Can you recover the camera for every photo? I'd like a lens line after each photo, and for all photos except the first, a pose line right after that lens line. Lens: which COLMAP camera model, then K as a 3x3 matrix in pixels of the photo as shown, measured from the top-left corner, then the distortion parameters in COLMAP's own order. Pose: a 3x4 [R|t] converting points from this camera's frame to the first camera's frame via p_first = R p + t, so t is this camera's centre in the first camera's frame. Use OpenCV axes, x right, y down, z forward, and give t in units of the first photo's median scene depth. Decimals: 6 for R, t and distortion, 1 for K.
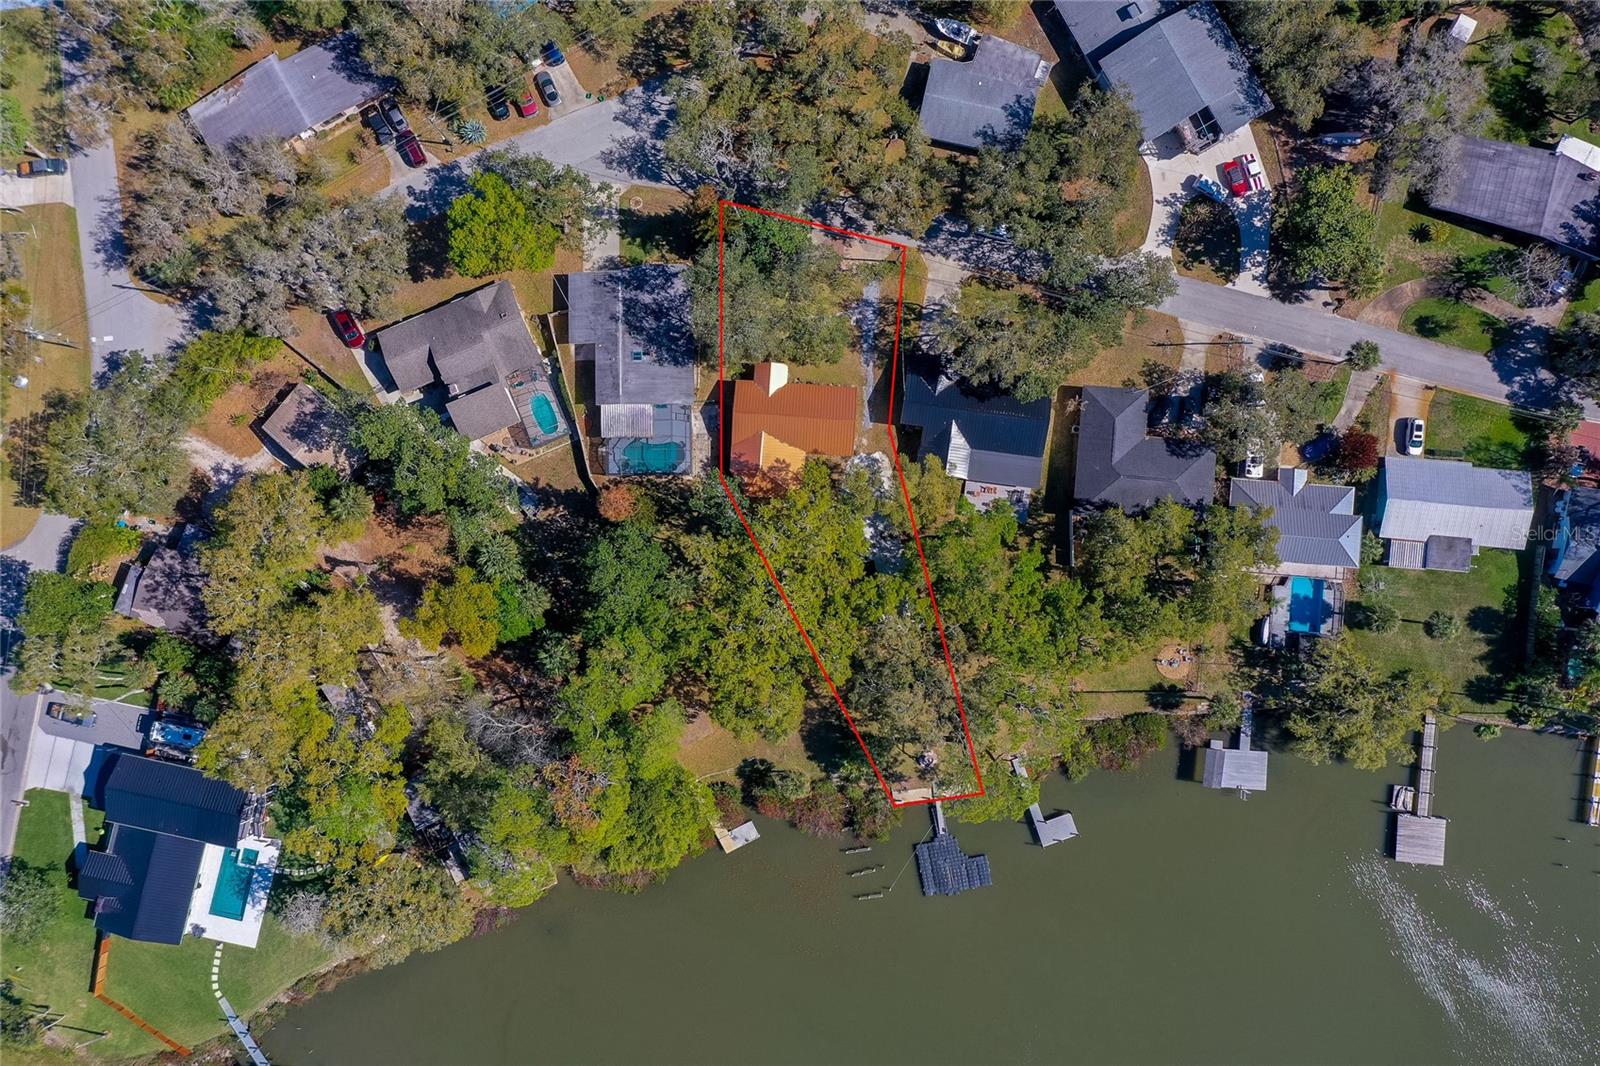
lens RADIAL K [[1546.4, 0, 800.0], [0, 1546.4, 533.0], [0, 0, 1]] dist [0.006936, 0.129807]
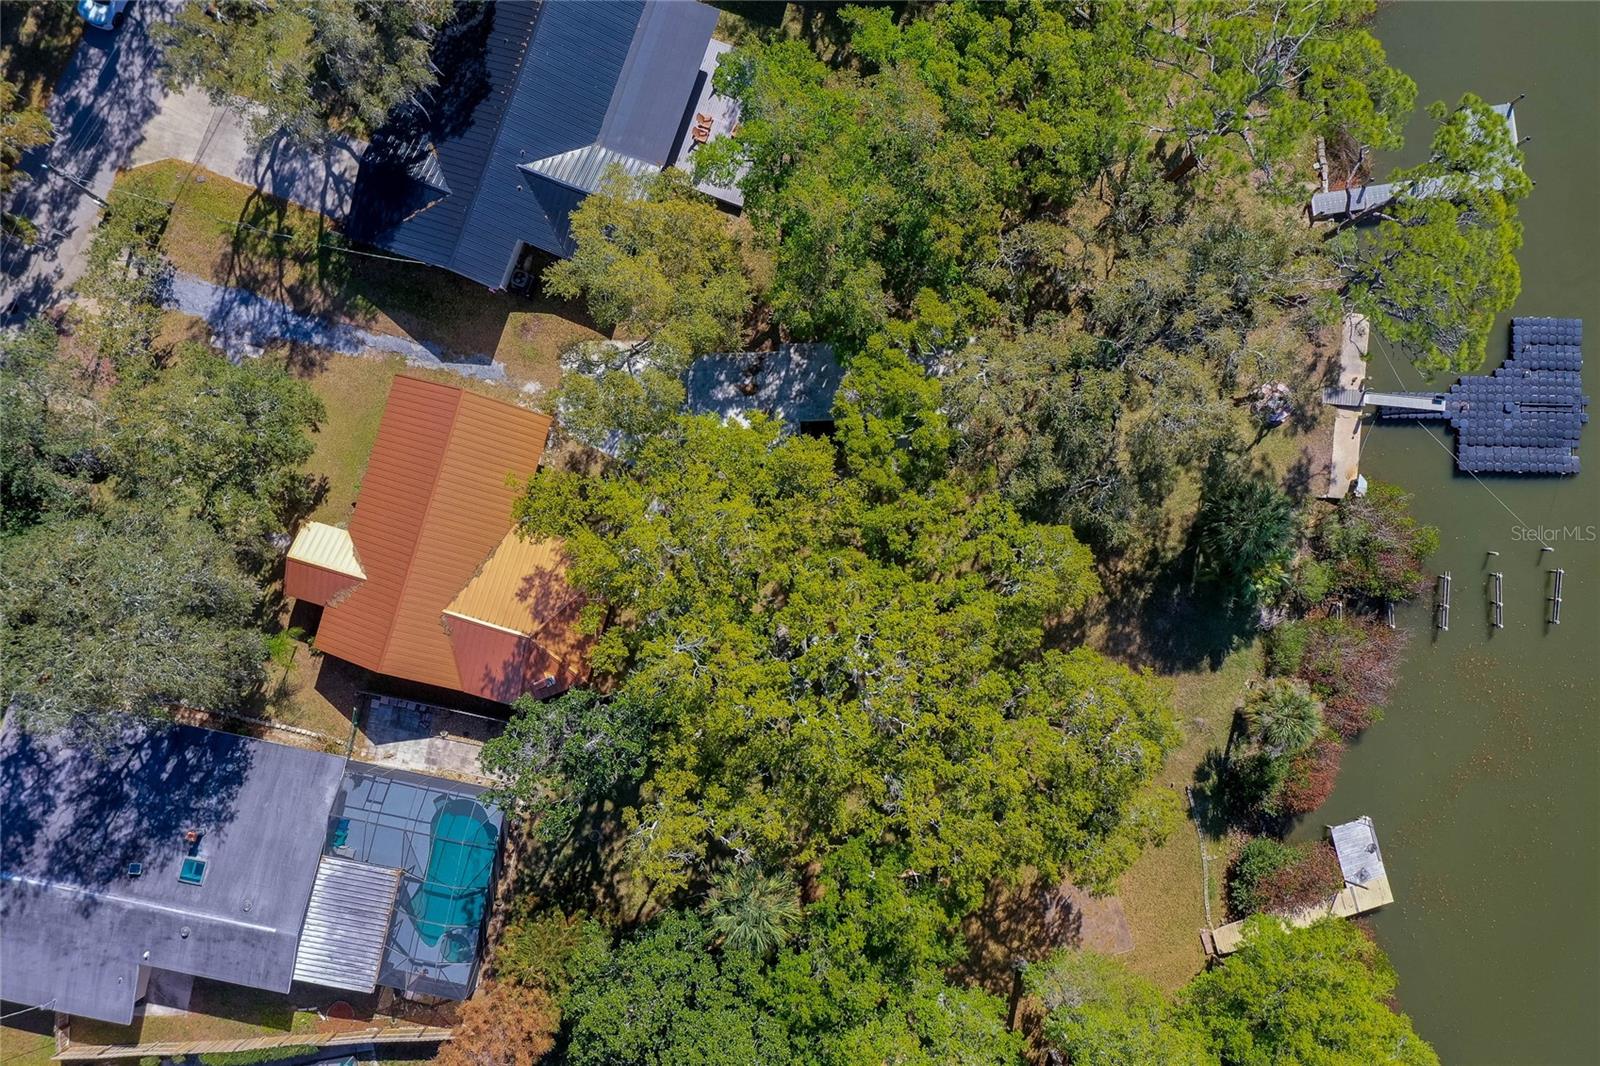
lens RADIAL K [[1546.4, 0, 800.0], [0, 1546.4, 533.0], [0, 0, 1]] dist [0.006936, 0.129807]
pose [[0.213432, -0.976326, 0.035130, 0.002555], [0.976902, 0.213667, 0.003044, 0.022415], [-0.010478, 0.033669, 0.999378, 0.568521]]
